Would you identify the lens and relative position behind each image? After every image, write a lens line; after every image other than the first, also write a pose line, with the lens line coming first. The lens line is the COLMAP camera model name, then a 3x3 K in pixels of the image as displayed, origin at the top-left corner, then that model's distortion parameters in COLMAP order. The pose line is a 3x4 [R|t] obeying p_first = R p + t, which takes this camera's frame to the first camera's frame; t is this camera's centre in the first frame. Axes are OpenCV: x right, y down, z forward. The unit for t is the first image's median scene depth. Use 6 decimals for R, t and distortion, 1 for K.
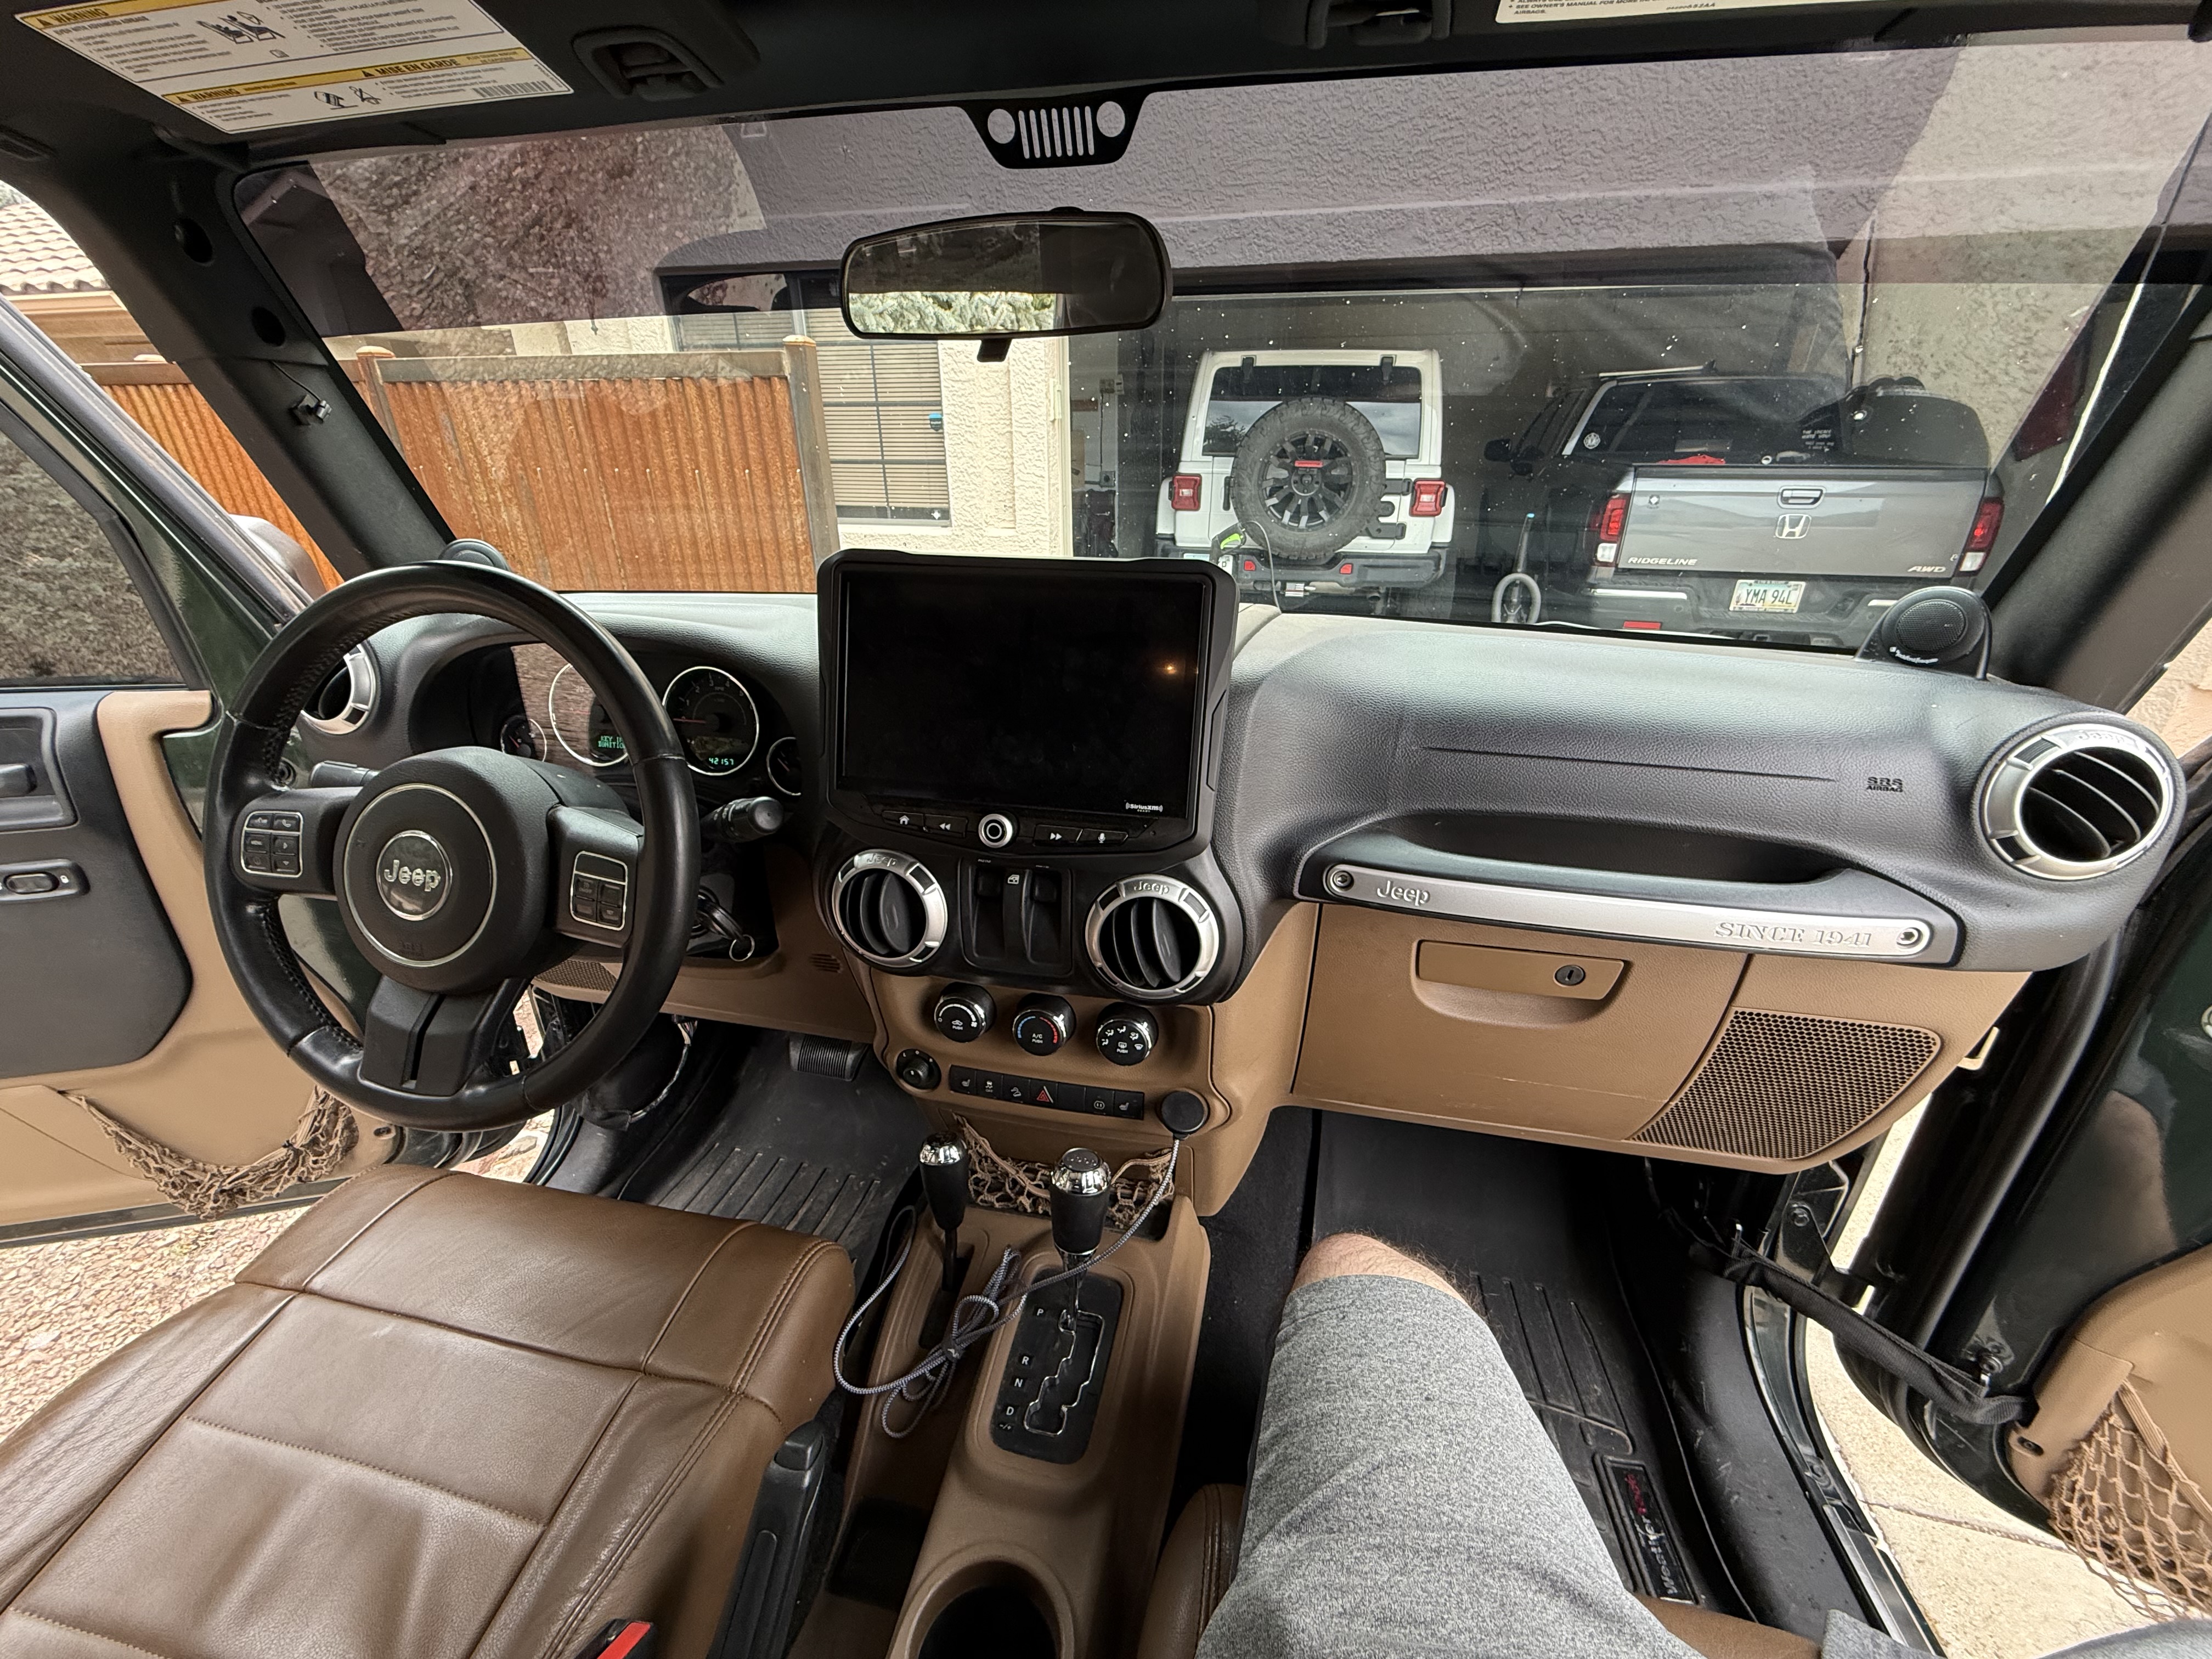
lens RADIAL K [[877.5, 0, 1109.0], [0, 877.5, 817.7], [0, 0, 1]] dist [0.002967, 0.000055]
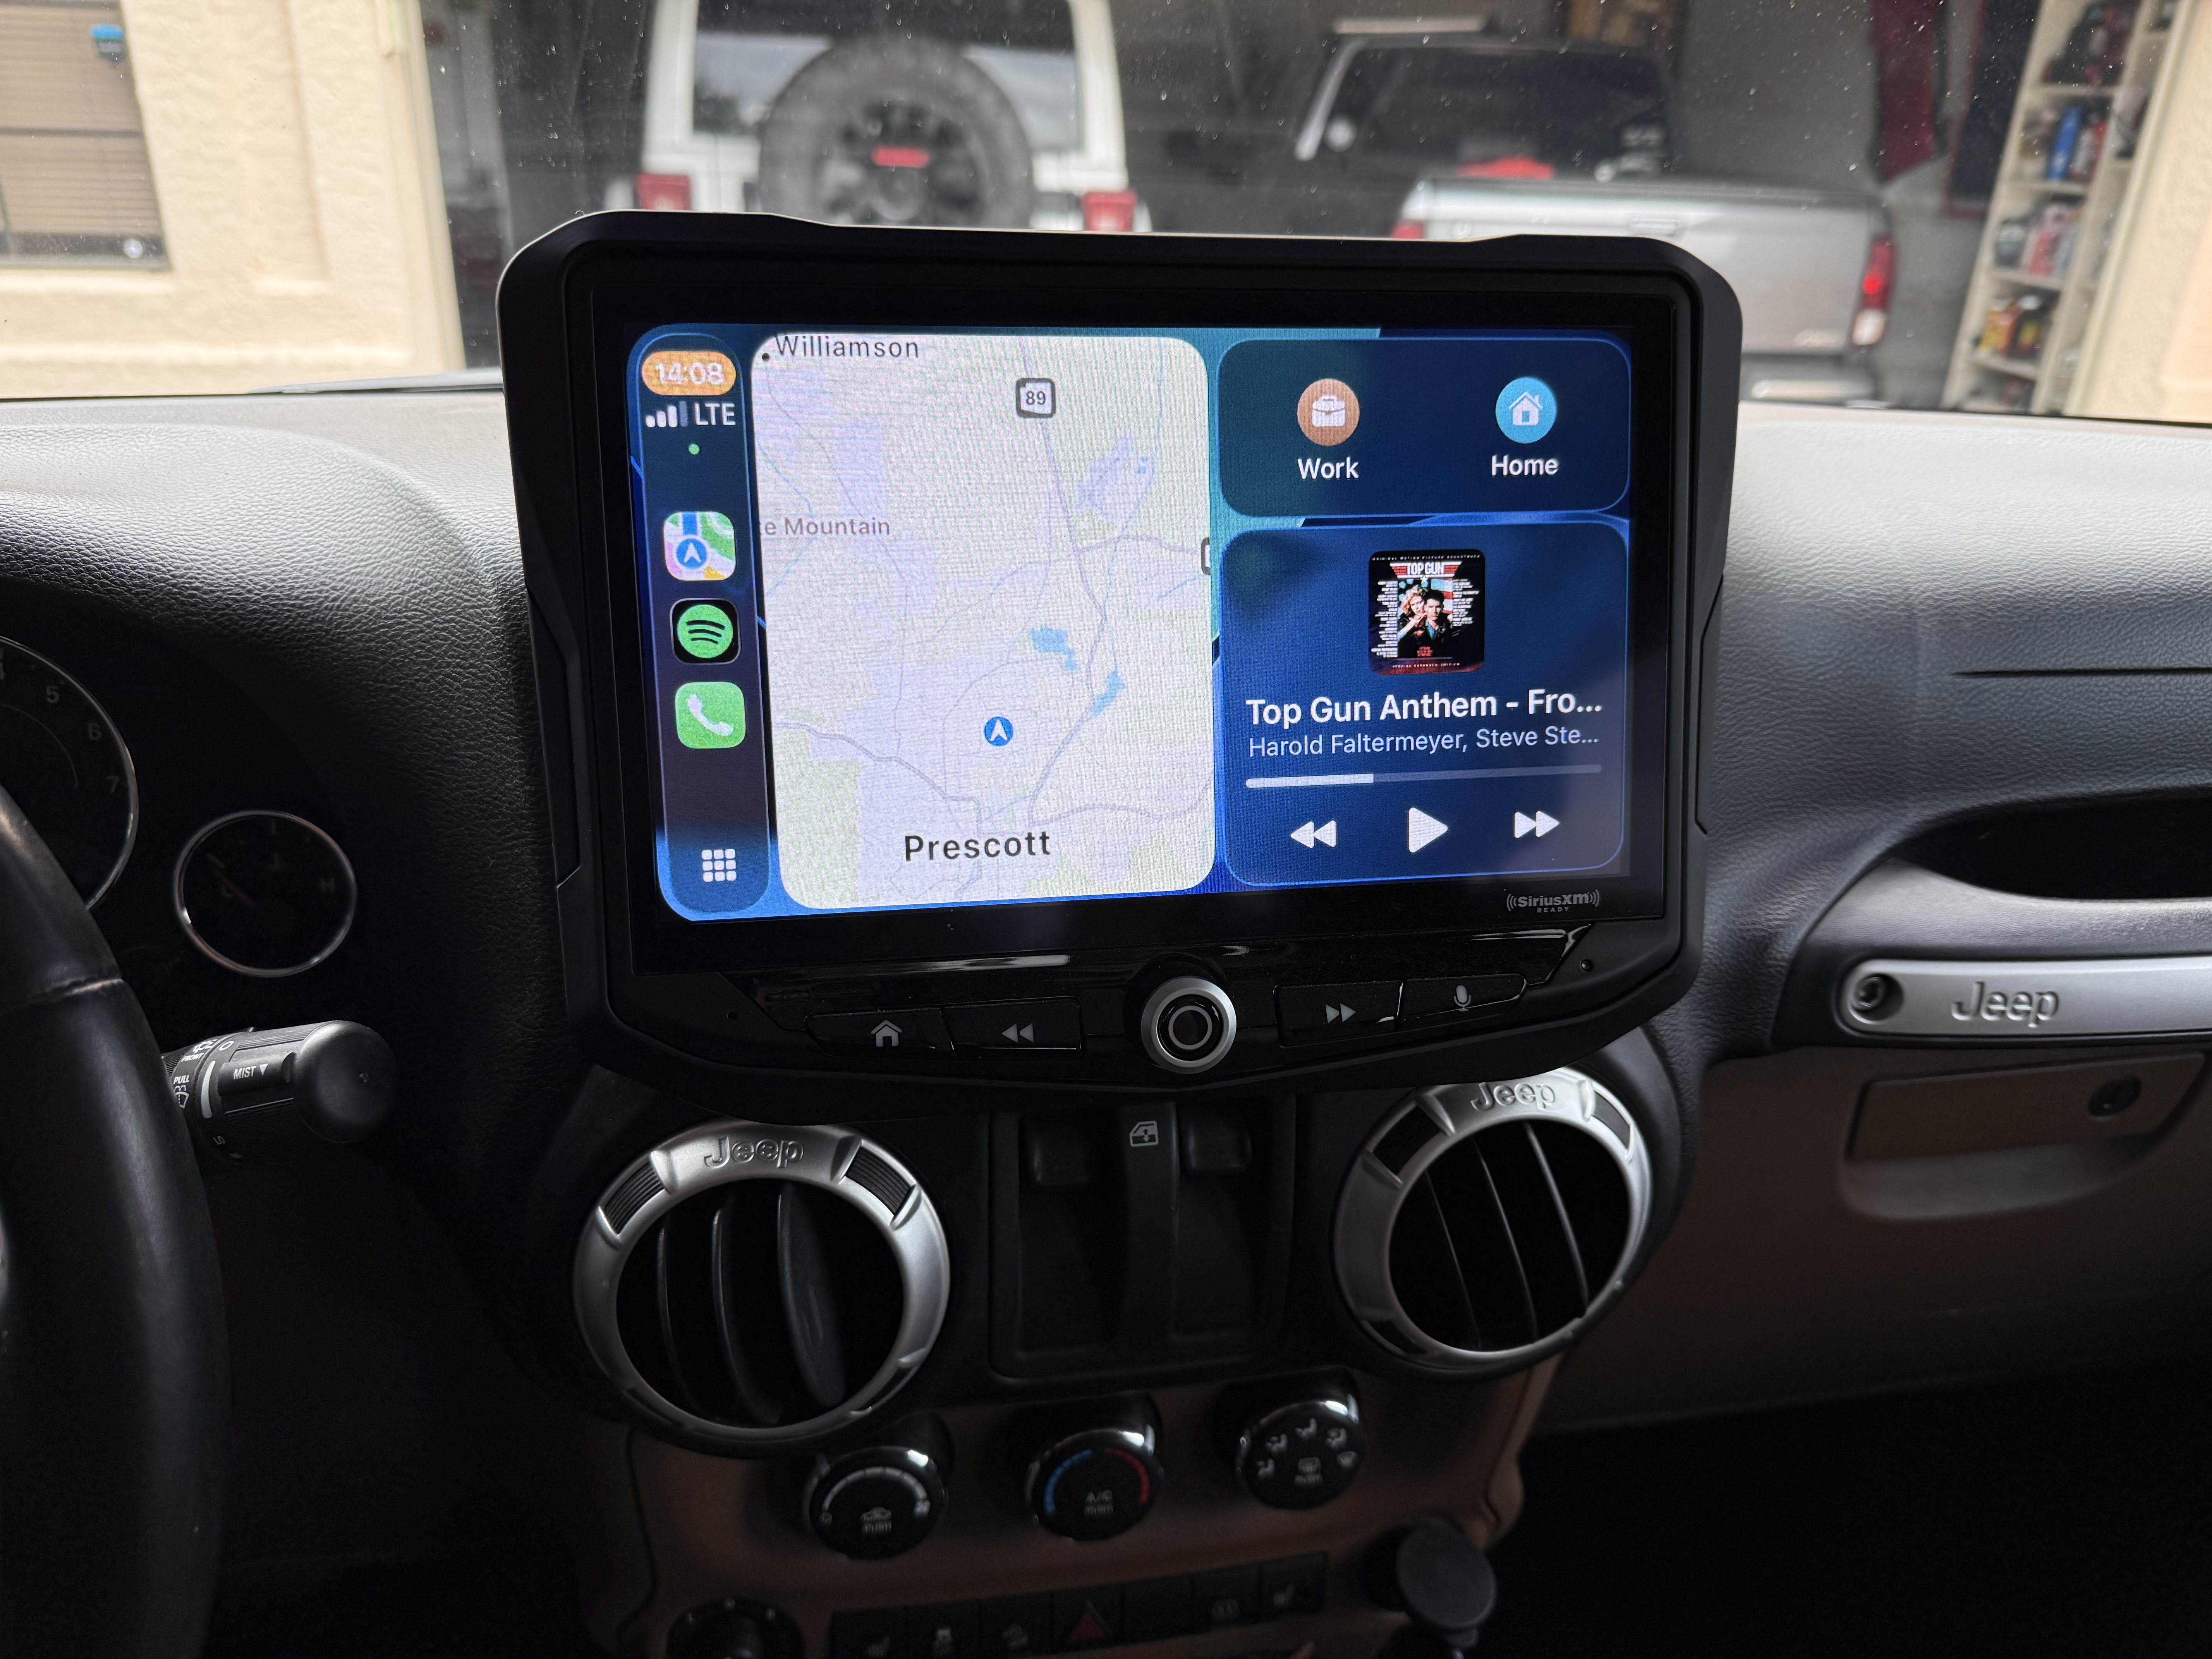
lens RADIAL K [[1567.2, 0, 1110.2], [0, 1567.2, 822.6], [0, 0, 1]] dist [0.010440, -0.026796]
pose [[0.929502, -0.120799, 0.348474, -0.269579], [0.117317, 0.992605, 0.031163, -0.064378], [-0.349662, 0.011916, 0.936800, 0.331077]]
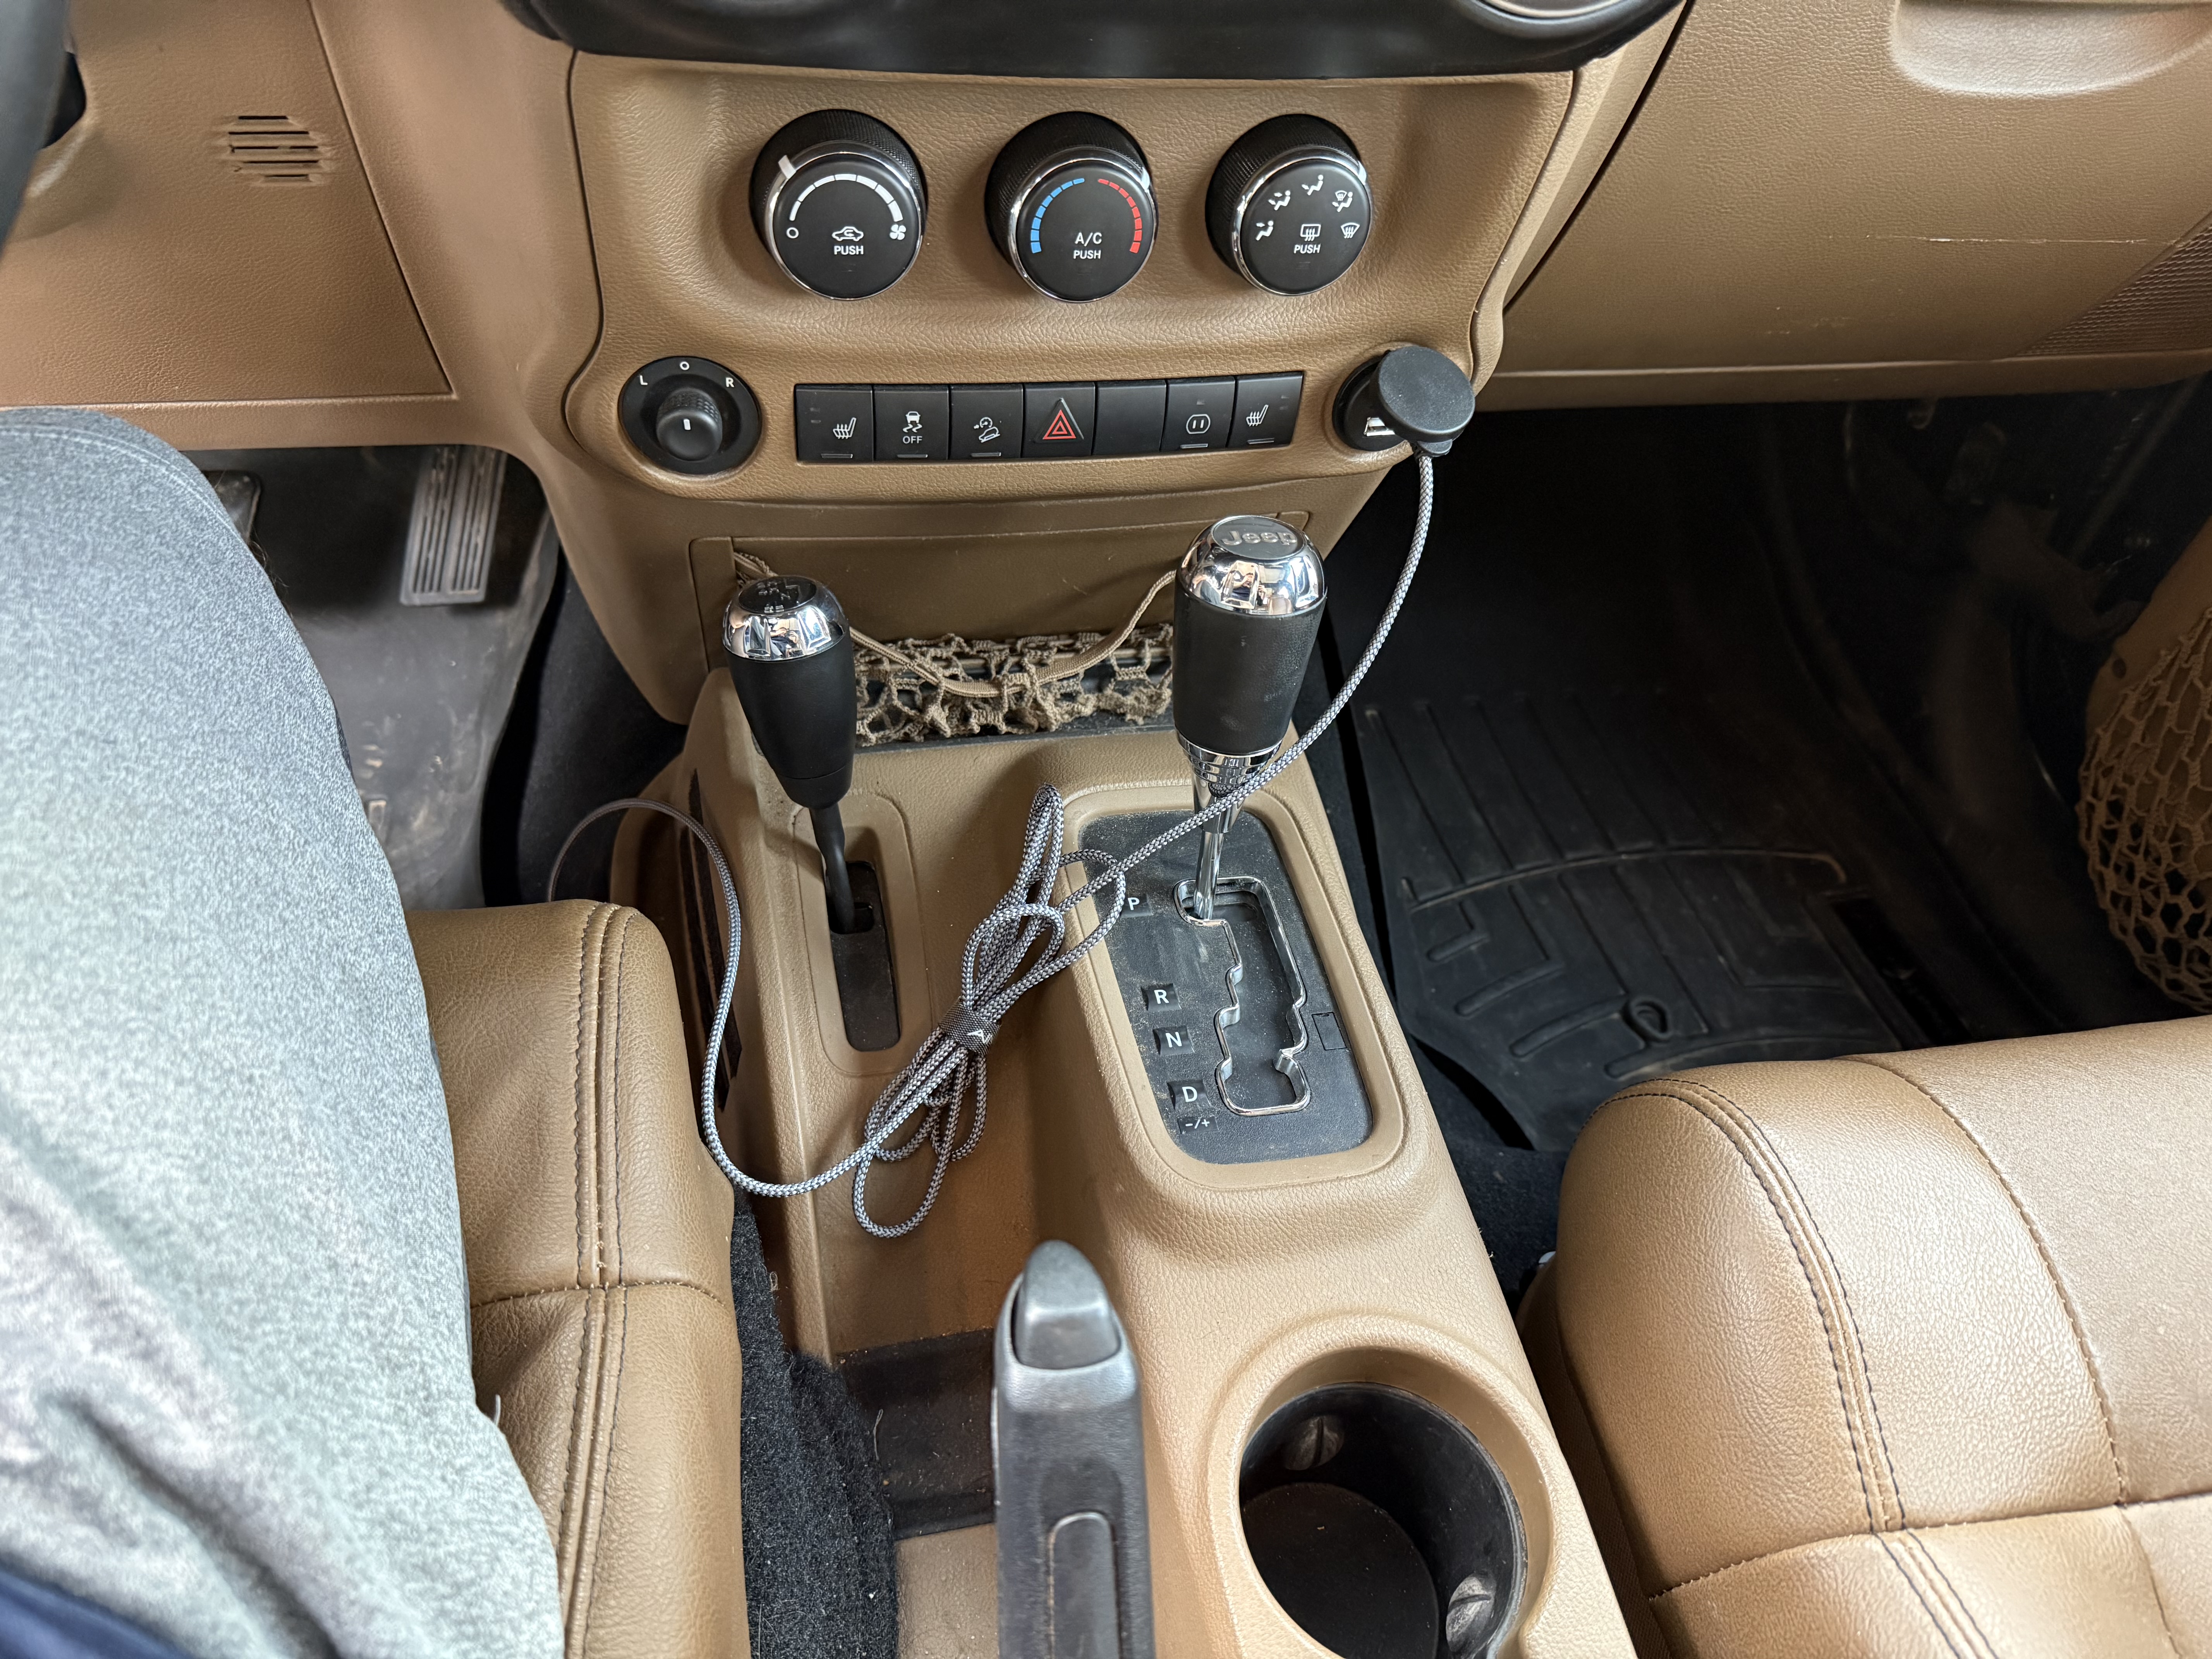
lens RADIAL K [[1567.2, 0, 1101.3], [0, 1567.2, 837.4], [0, 0, 1]] dist [0.010440, -0.026796]
pose [[0.906099, -0.243913, 0.345674, -0.341783], [0.064859, 0.887499, 0.456222, 0.166801], [-0.418064, -0.390963, 0.819982, 0.360902]]
